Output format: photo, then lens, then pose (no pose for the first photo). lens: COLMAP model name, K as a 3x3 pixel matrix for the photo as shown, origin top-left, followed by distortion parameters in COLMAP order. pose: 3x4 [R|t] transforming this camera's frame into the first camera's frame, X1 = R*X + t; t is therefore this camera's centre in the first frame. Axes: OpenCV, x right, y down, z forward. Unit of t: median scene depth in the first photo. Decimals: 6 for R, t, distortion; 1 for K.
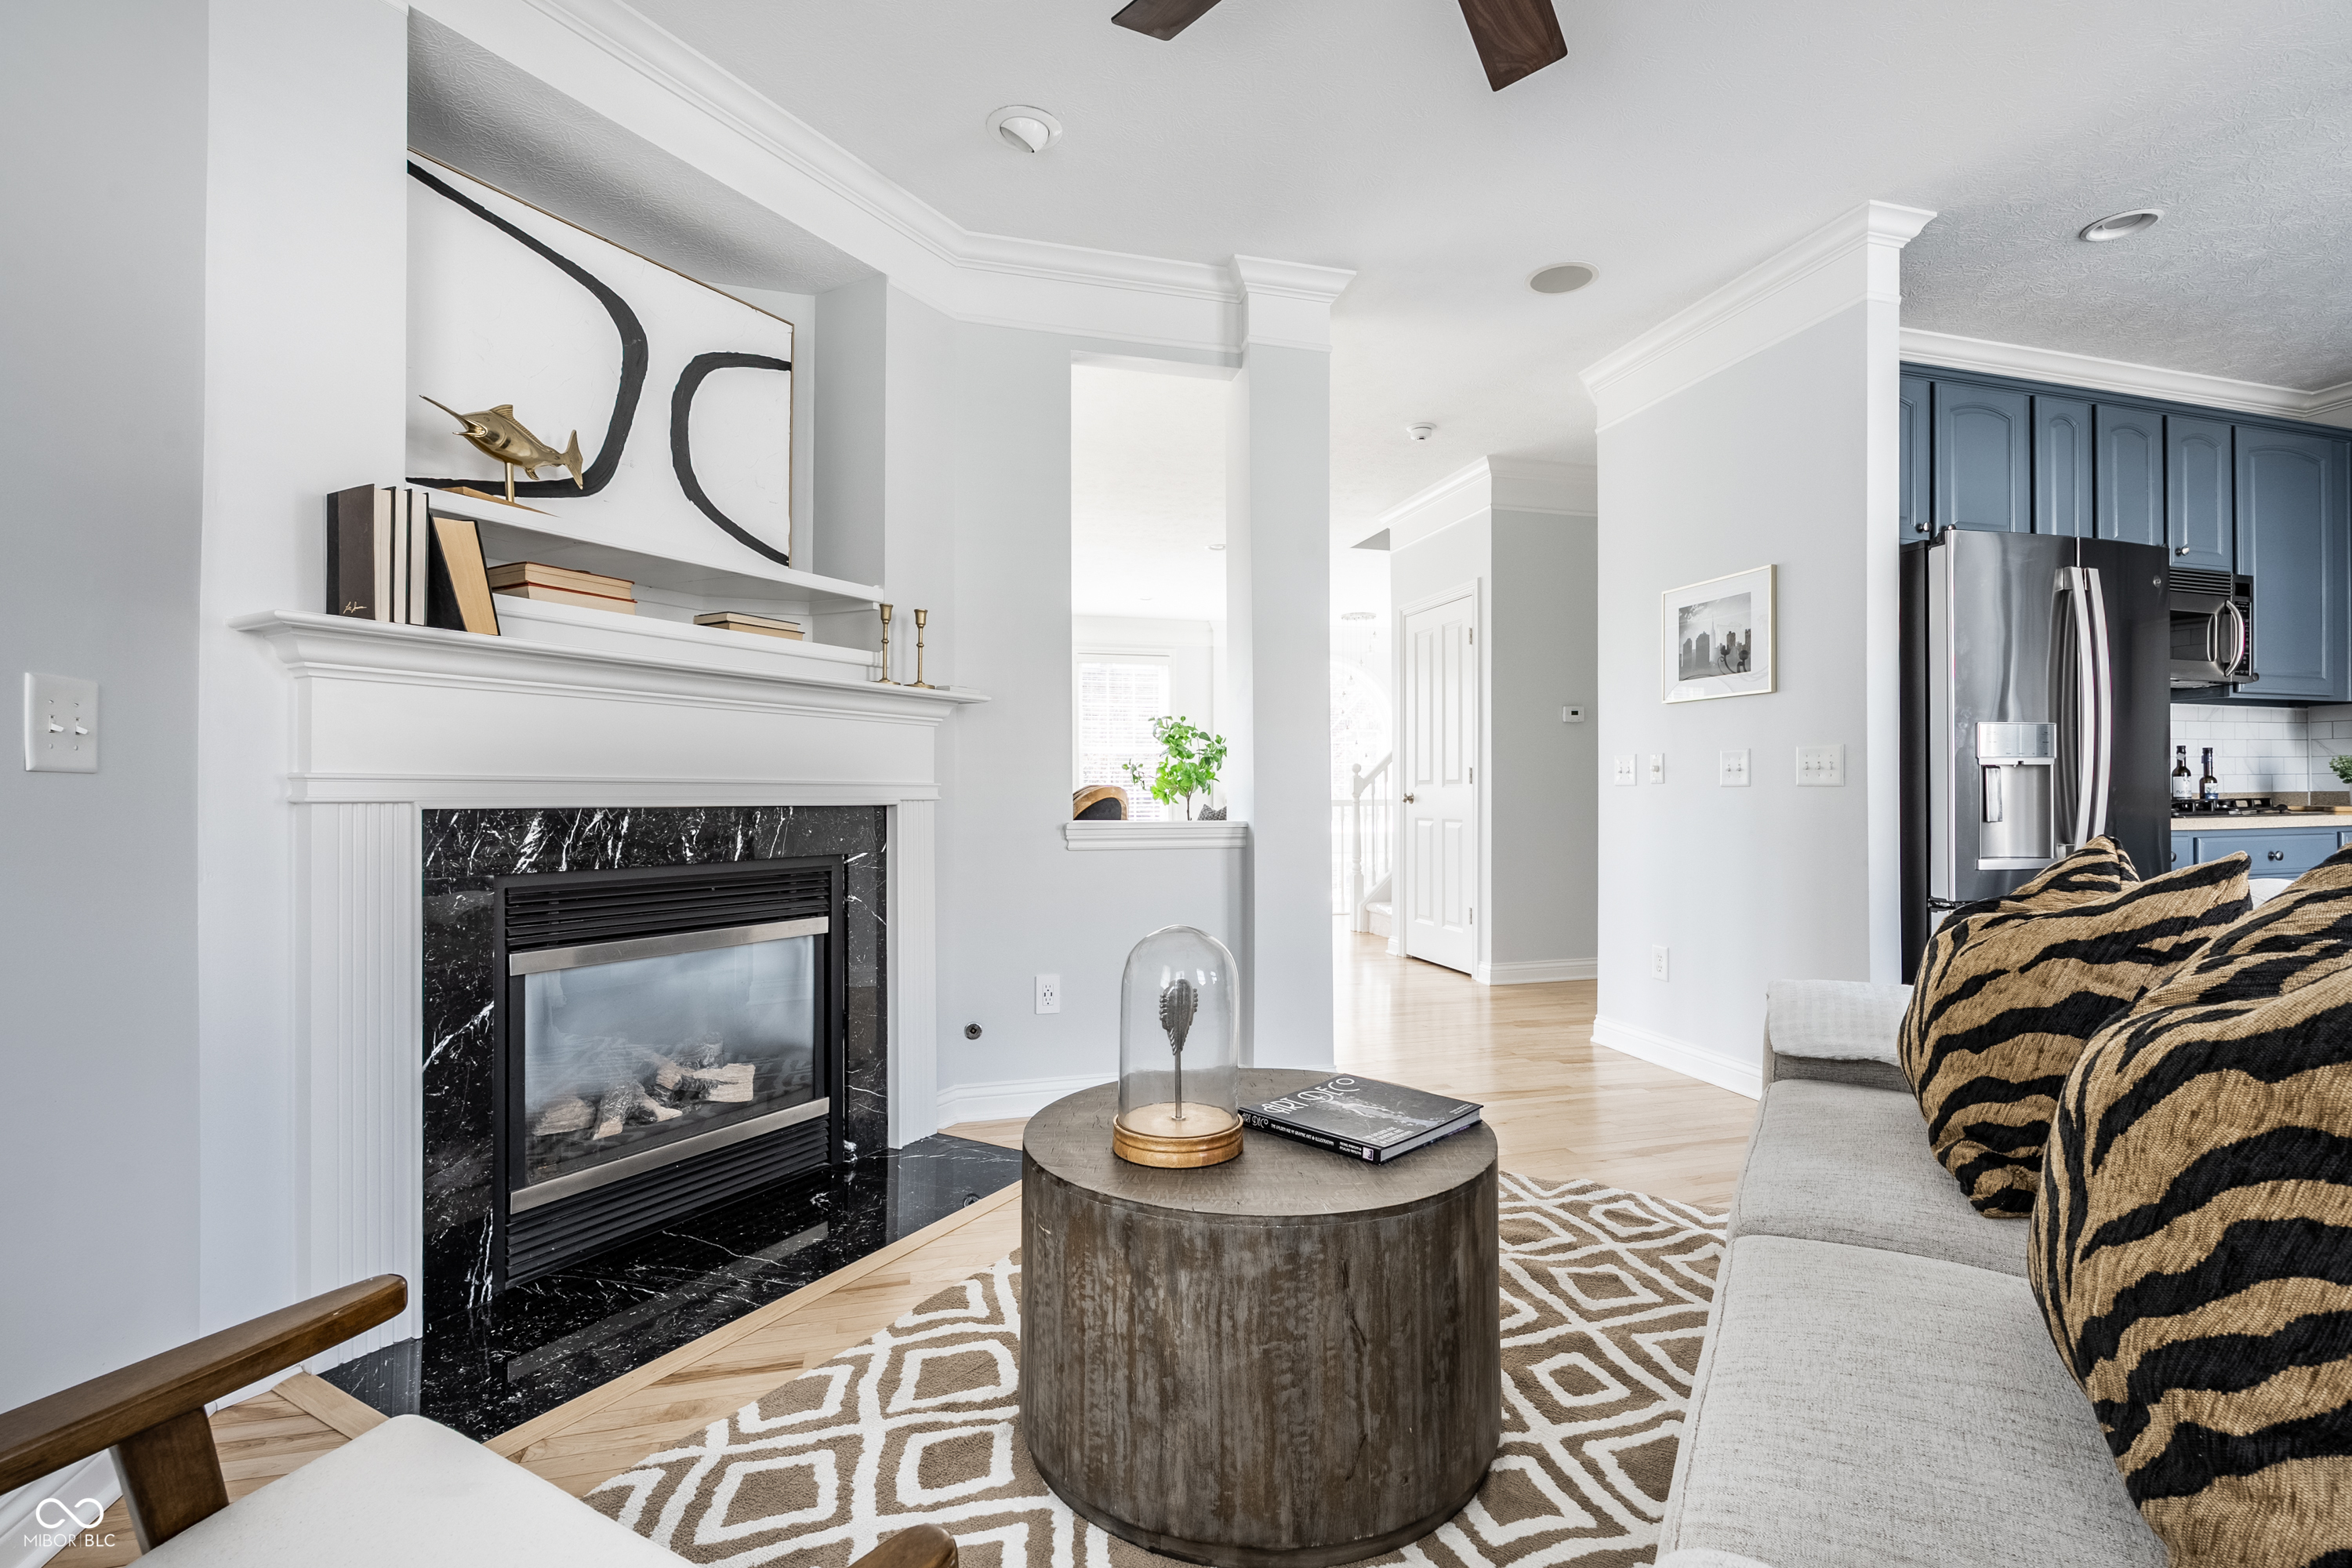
lens RADIAL K [[1071.2, 0, 1176.0], [0, 1071.2, 784.0], [0, 0, 1]] dist [-0.001519, -0.000080]
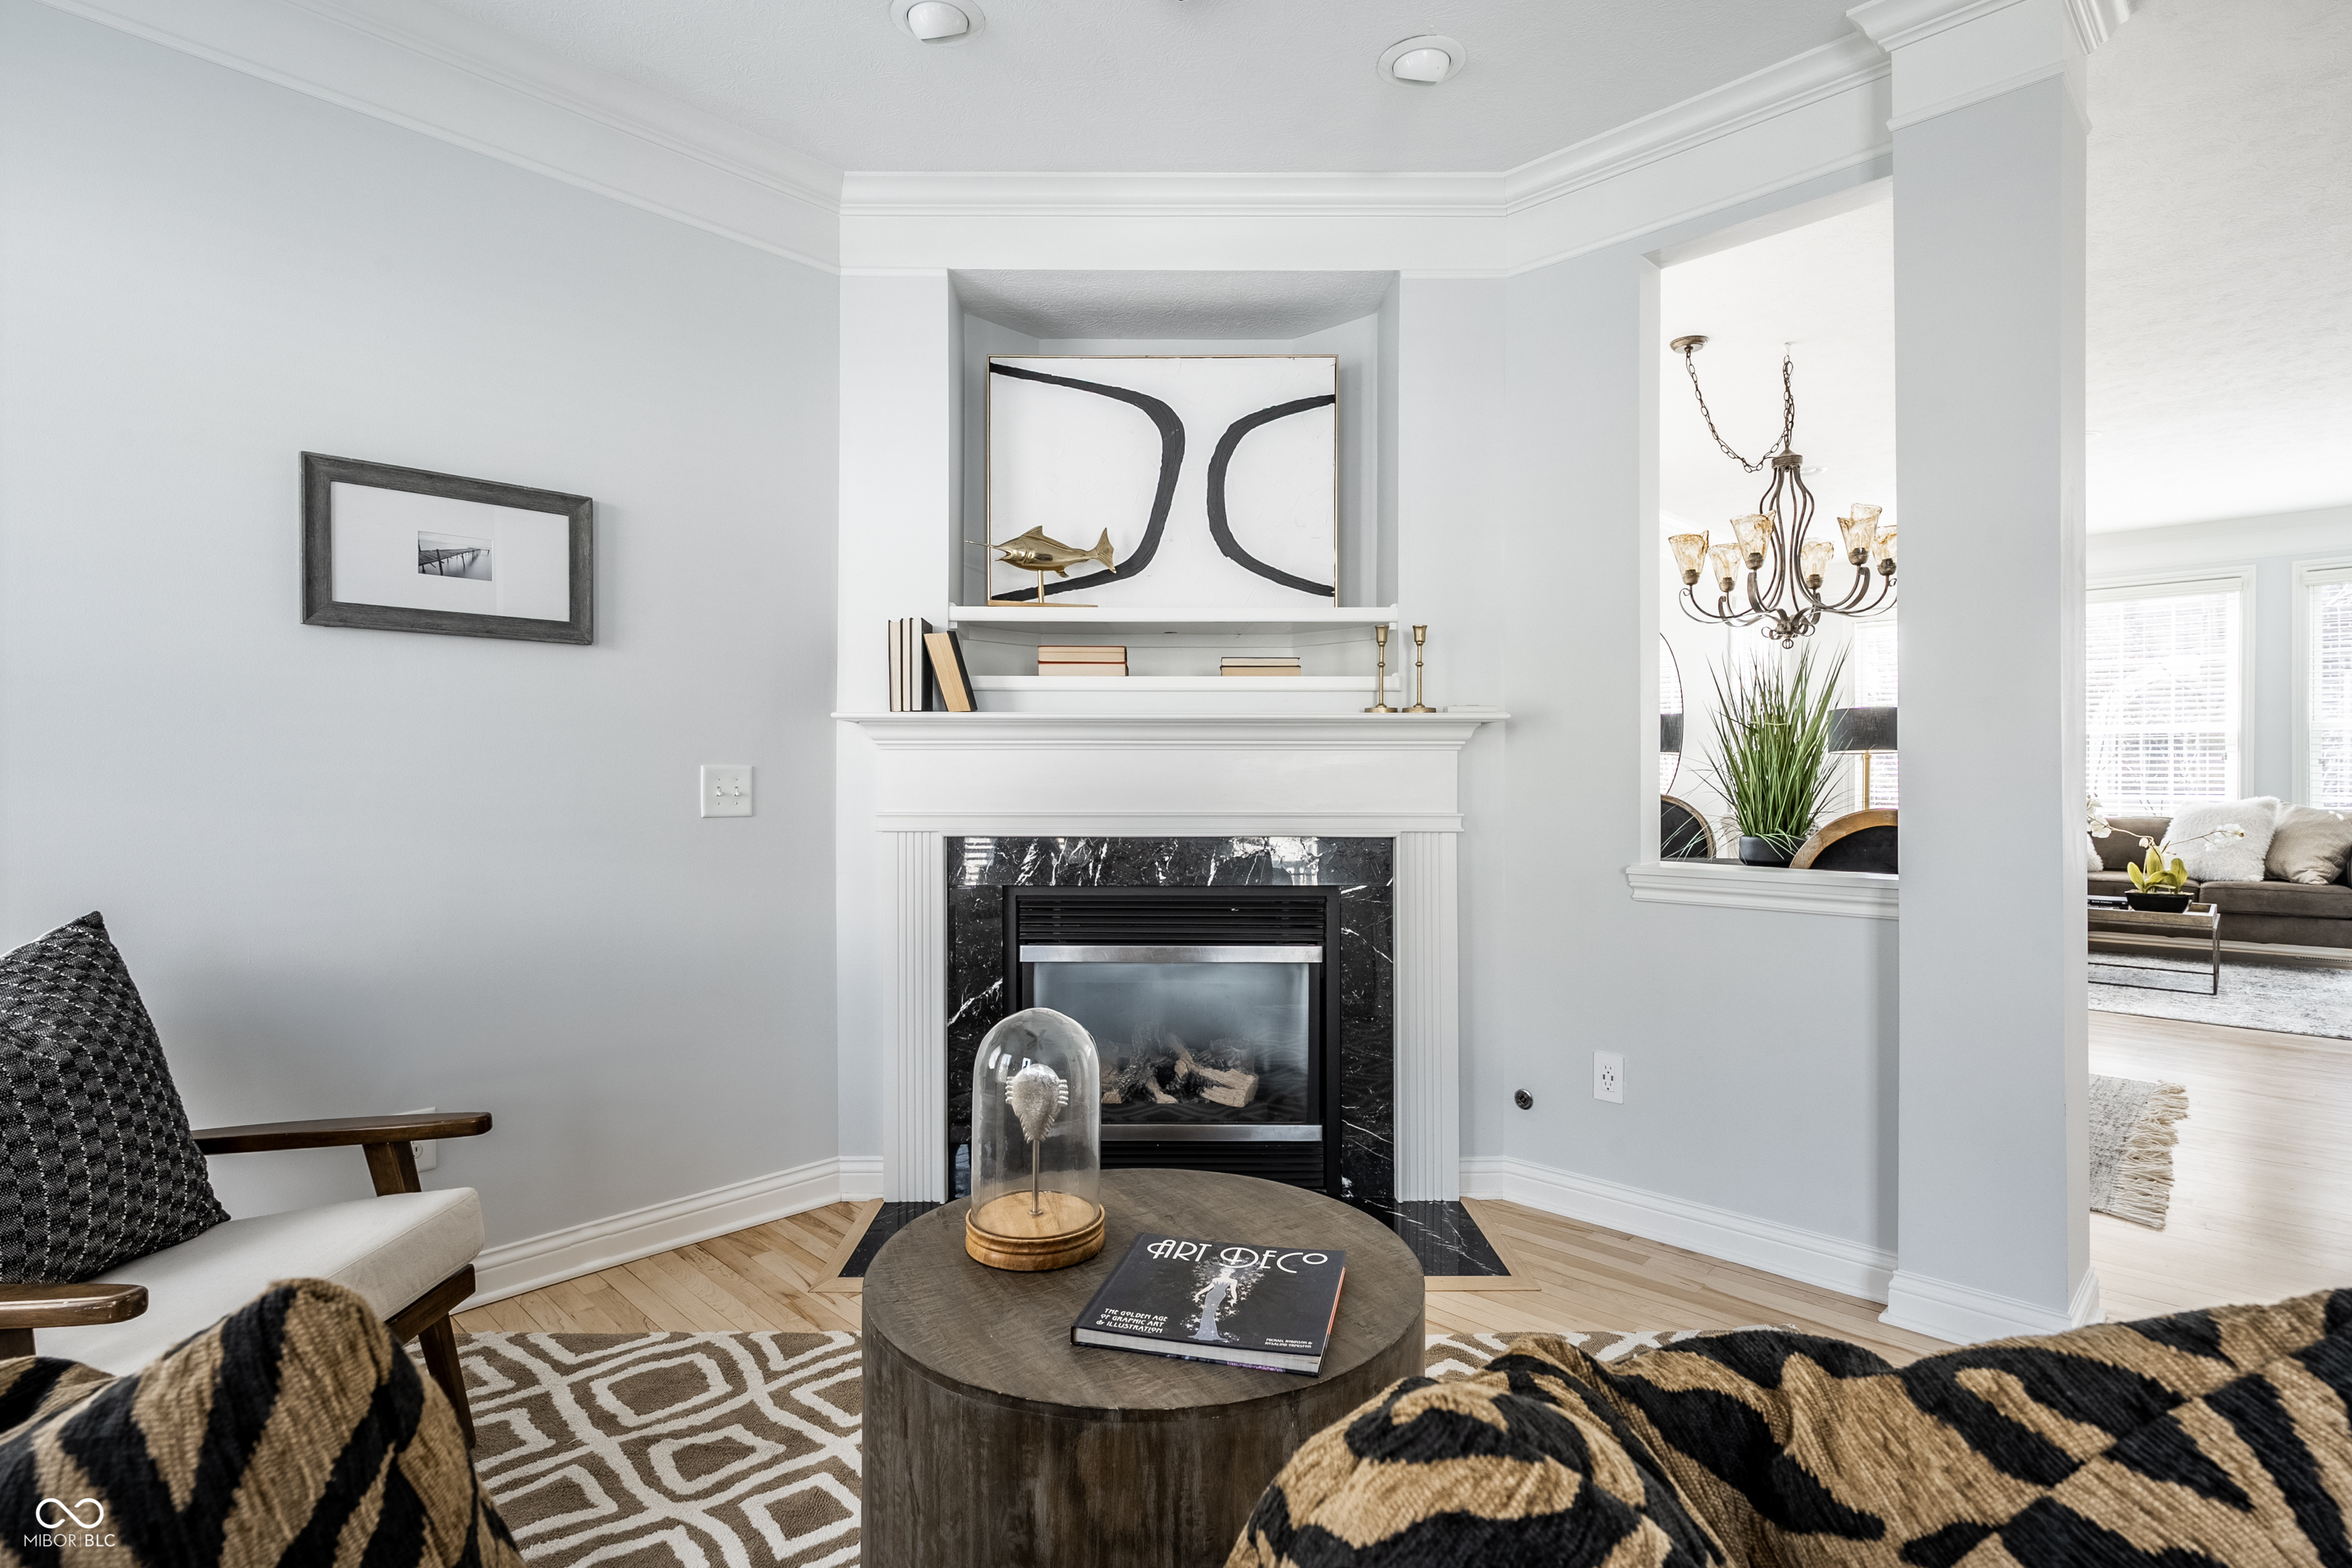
lens RADIAL K [[1137.5, 0, 1176.0], [0, 1137.5, 784.0], [0, 0, 1]] dist [-0.000887, 0.000134]
pose [[0.508399, 0.006476, -0.861097, 0.572378], [0.009785, 0.999864, 0.013297, -0.048512], [0.861066, -0.015186, 0.508266, 0.372393]]
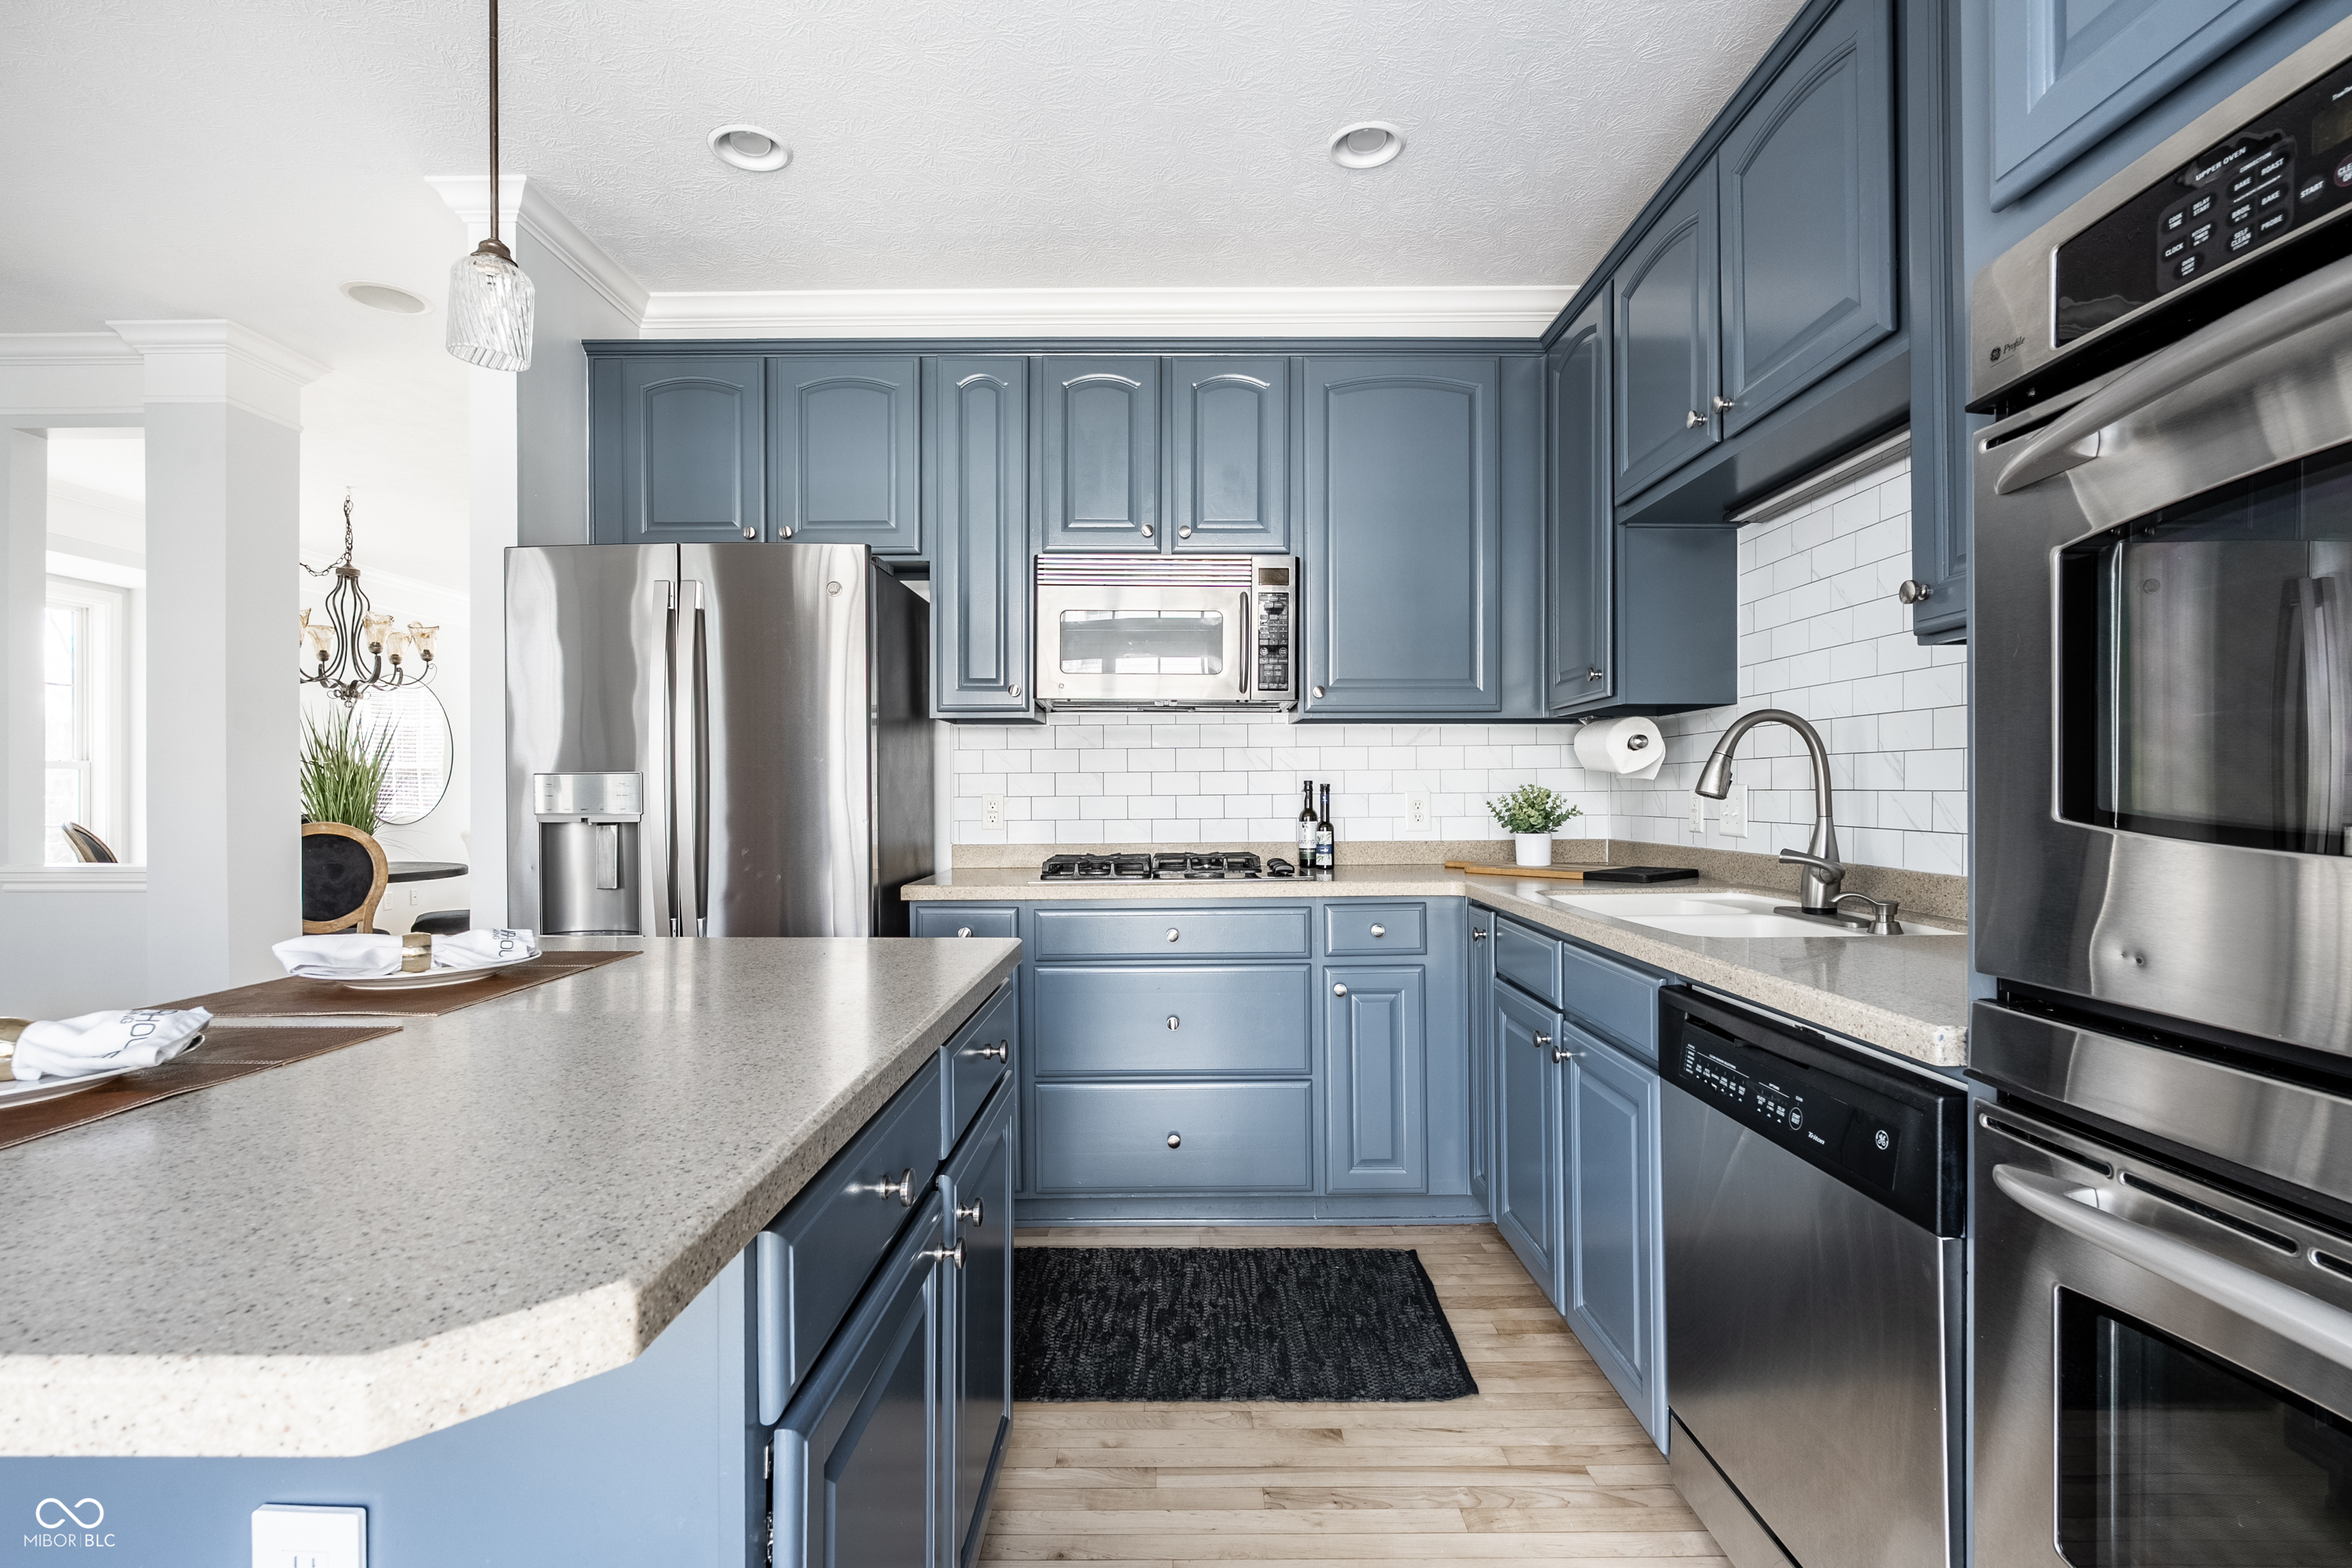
lens RADIAL K [[1087.7, 0, 1170.8], [0, 1087.7, 792.1], [0, 0, 1]] dist [-0.003178, 0.000401]
pose [[0.959579, -0.003090, -0.281424, 1.741401], [0.005288, 0.999961, 0.007053, -0.052257], [0.281391, -0.008256, 0.959558, 0.356626]]
